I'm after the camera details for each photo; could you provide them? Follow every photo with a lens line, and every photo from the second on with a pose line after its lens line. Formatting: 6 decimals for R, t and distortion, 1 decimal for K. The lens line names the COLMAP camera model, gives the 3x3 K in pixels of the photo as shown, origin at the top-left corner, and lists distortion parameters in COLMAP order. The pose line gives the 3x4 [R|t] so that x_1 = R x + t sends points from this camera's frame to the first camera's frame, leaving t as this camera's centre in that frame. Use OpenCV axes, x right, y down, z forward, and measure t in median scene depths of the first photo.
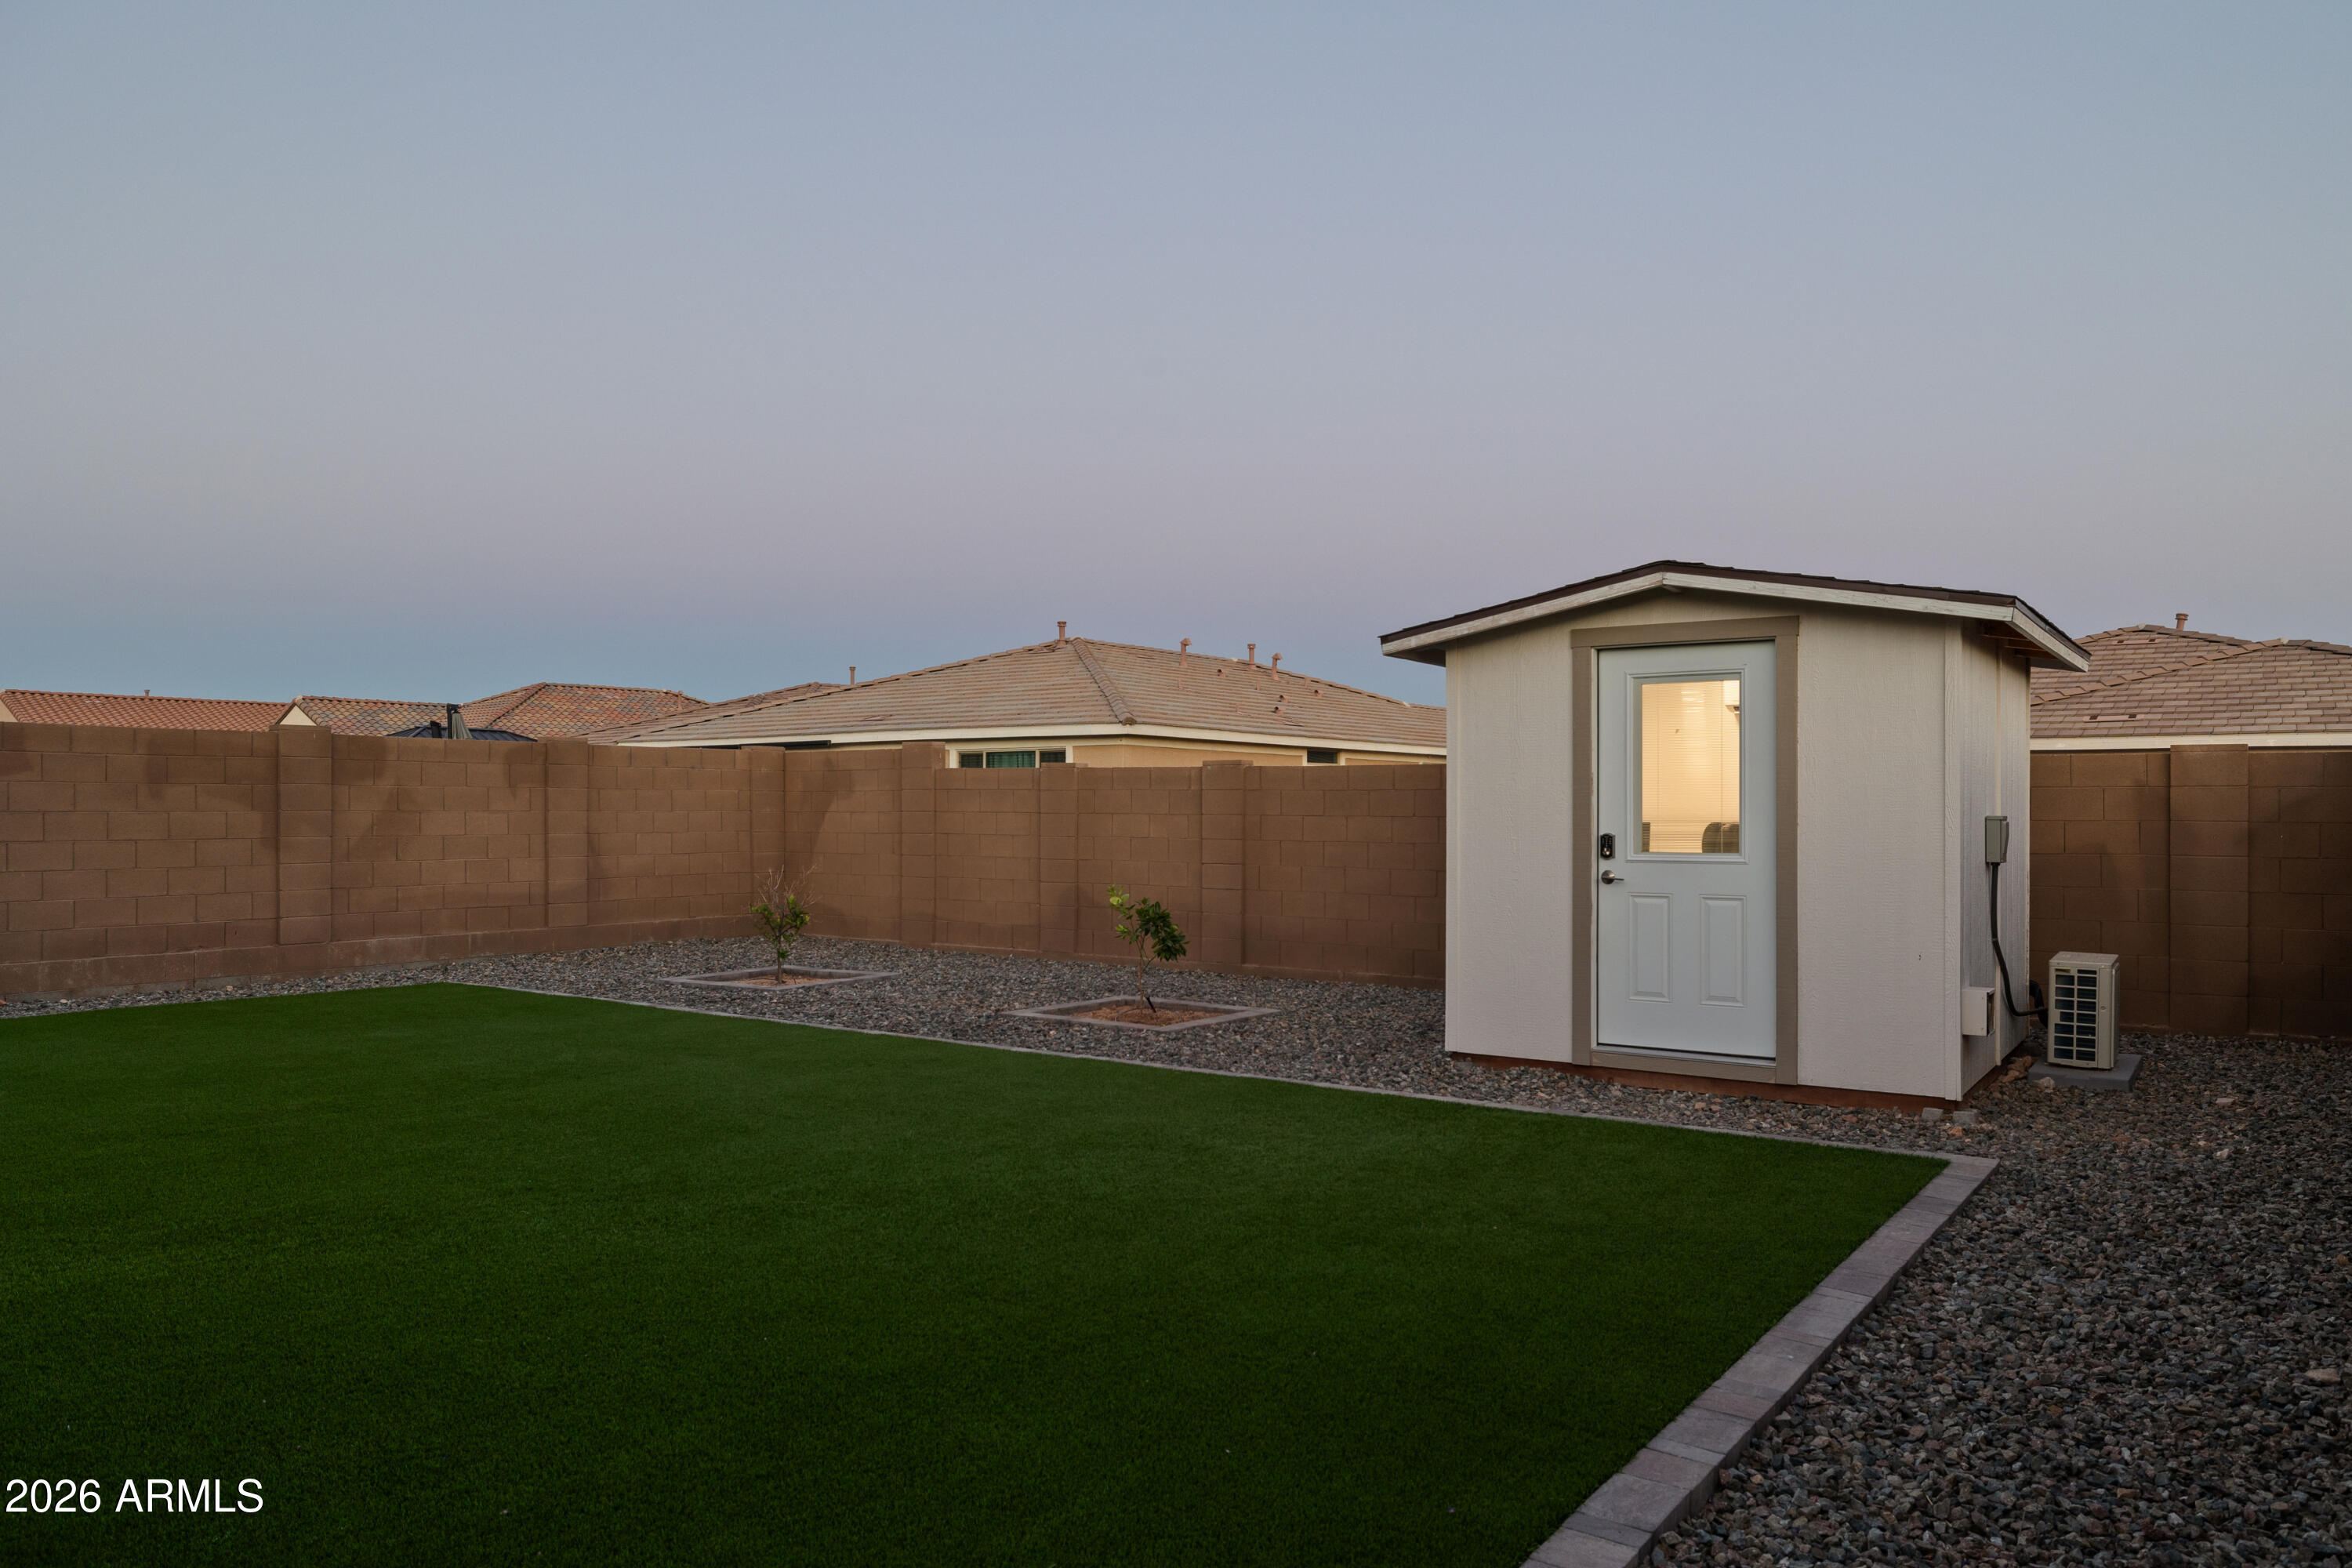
lens RADIAL K [[1639.8, 0, 1175.6], [0, 1639.8, 790.6], [0, 0, 1]] dist [0.009346, 0.001198]
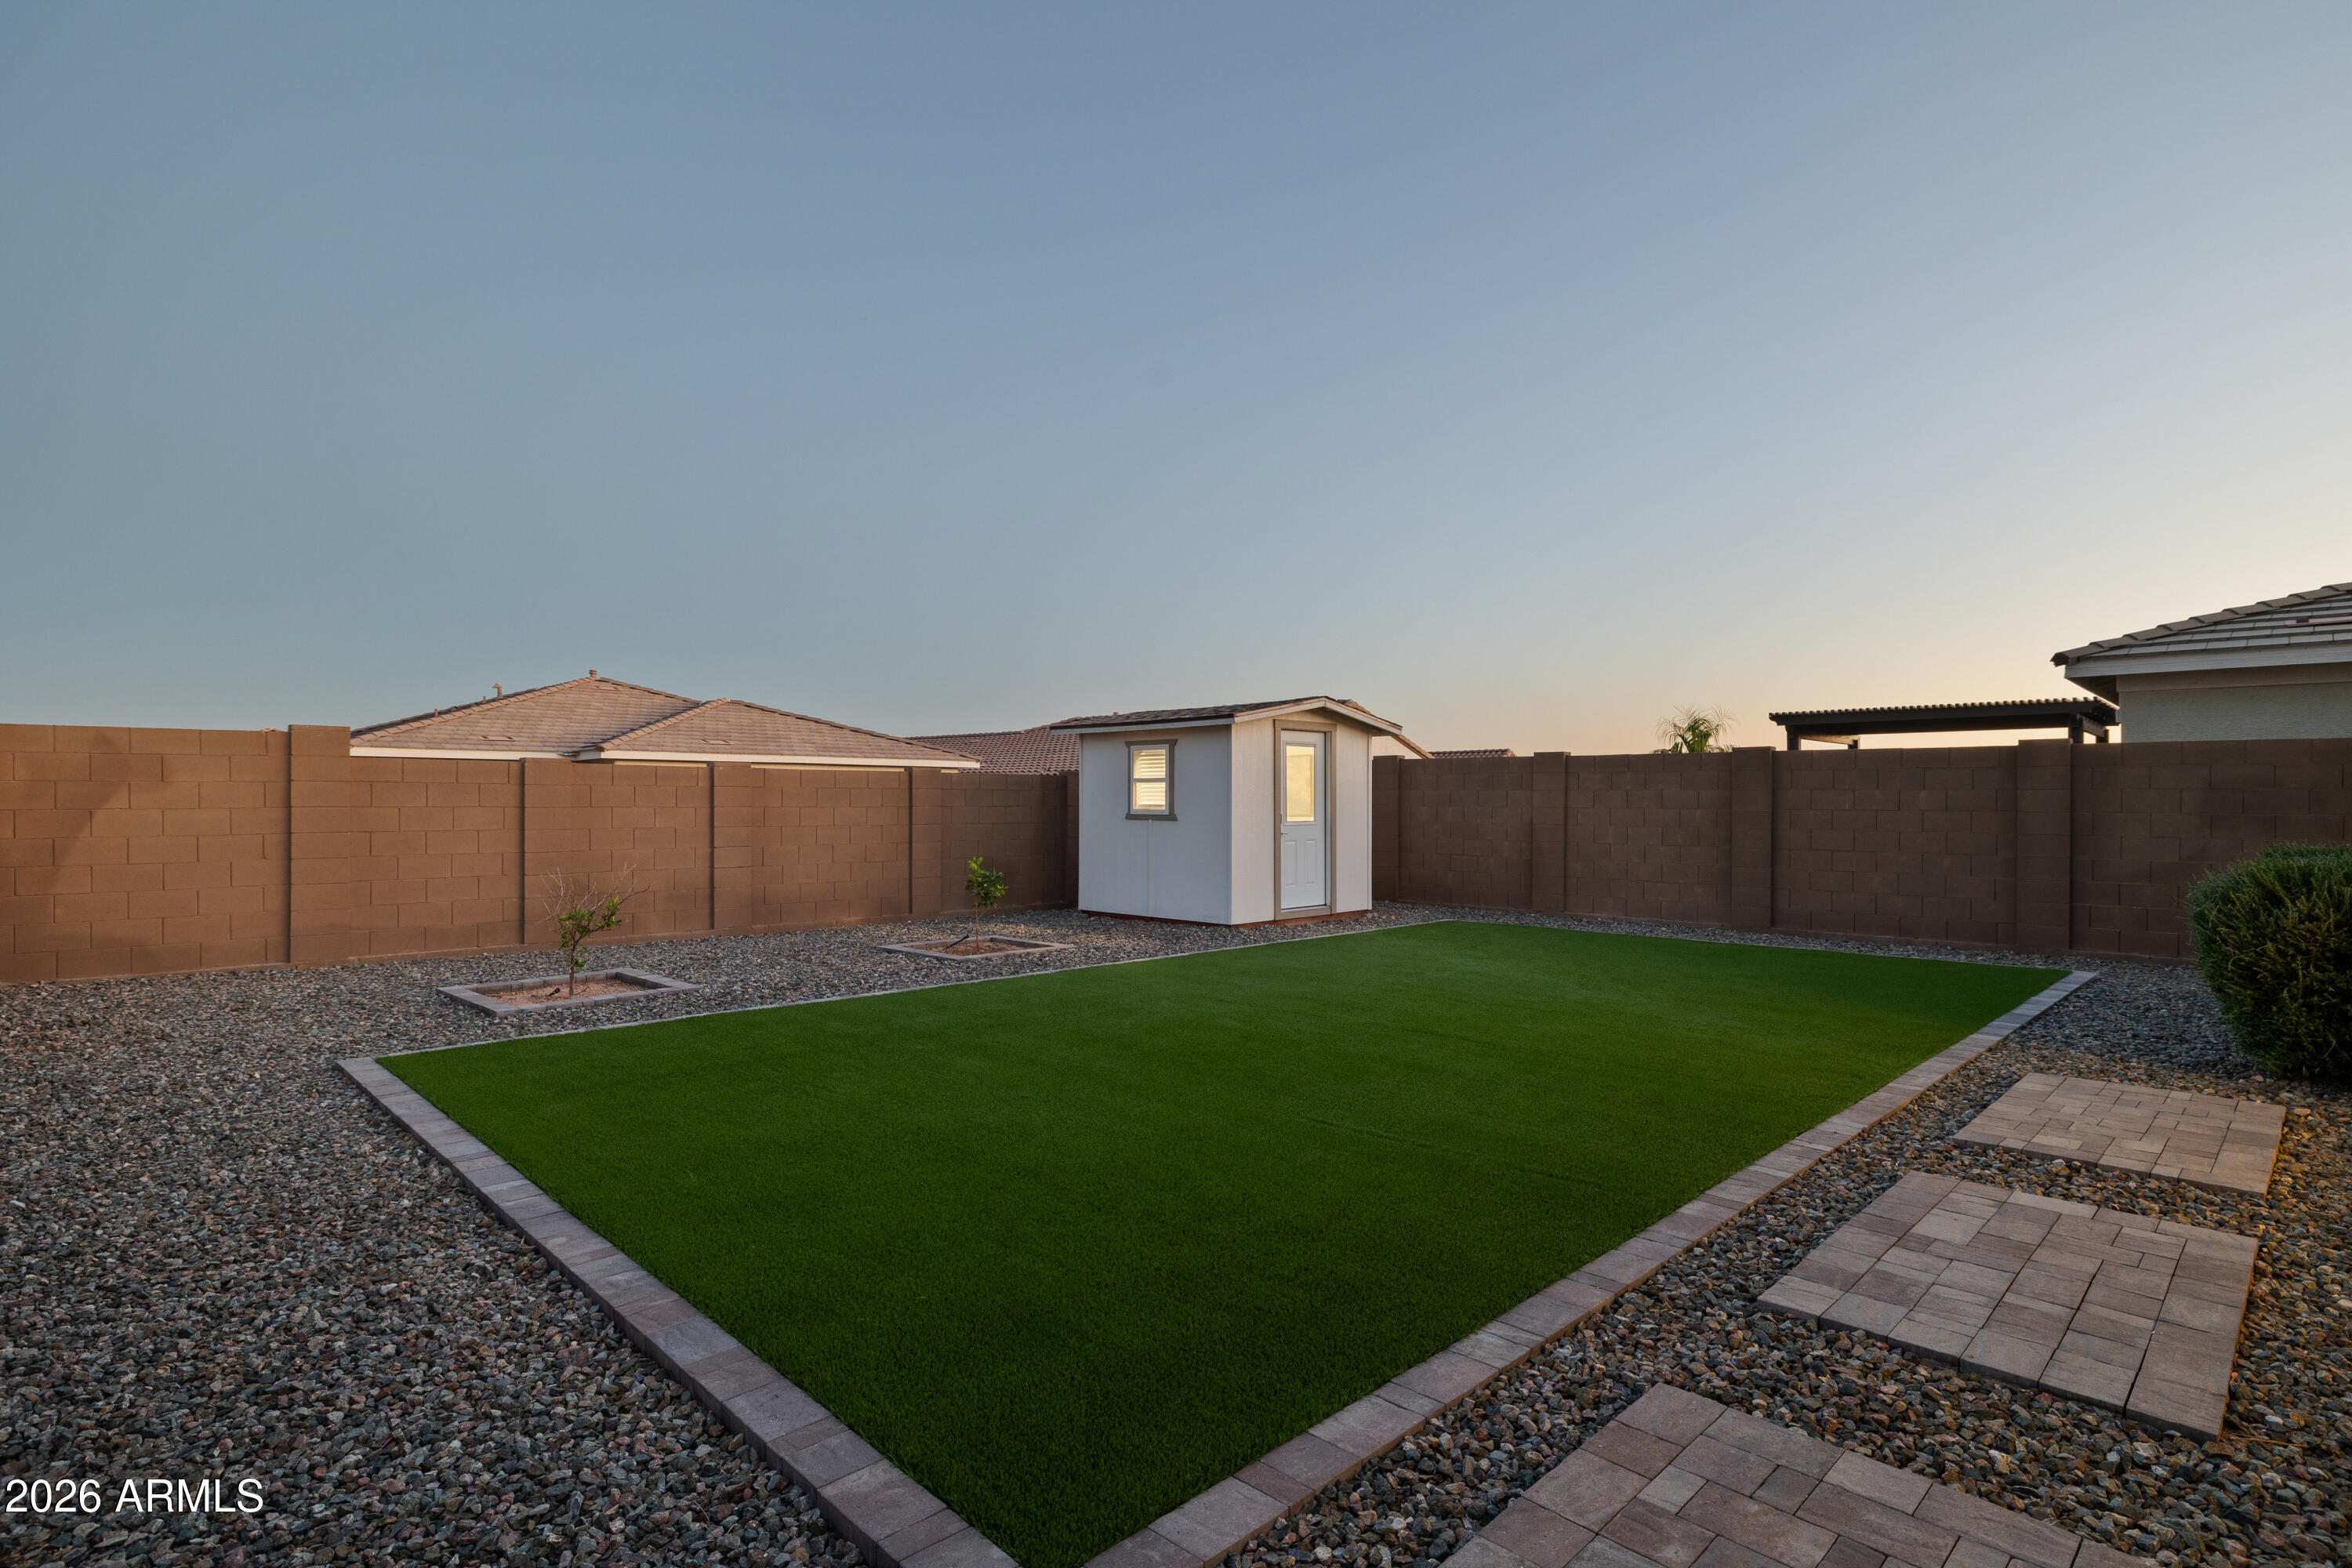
lens RADIAL K [[1171.4, 0, 1178.9], [0, 1171.4, 791.6], [0, 0, 1]] dist [0.002902, 0.001078]
pose [[0.187520, 0.002271, 0.982258, -1.280532], [-0.009474, 0.999955, -0.000504, -0.000310], [-0.982215, -0.009212, 0.187533, 0.831996]]
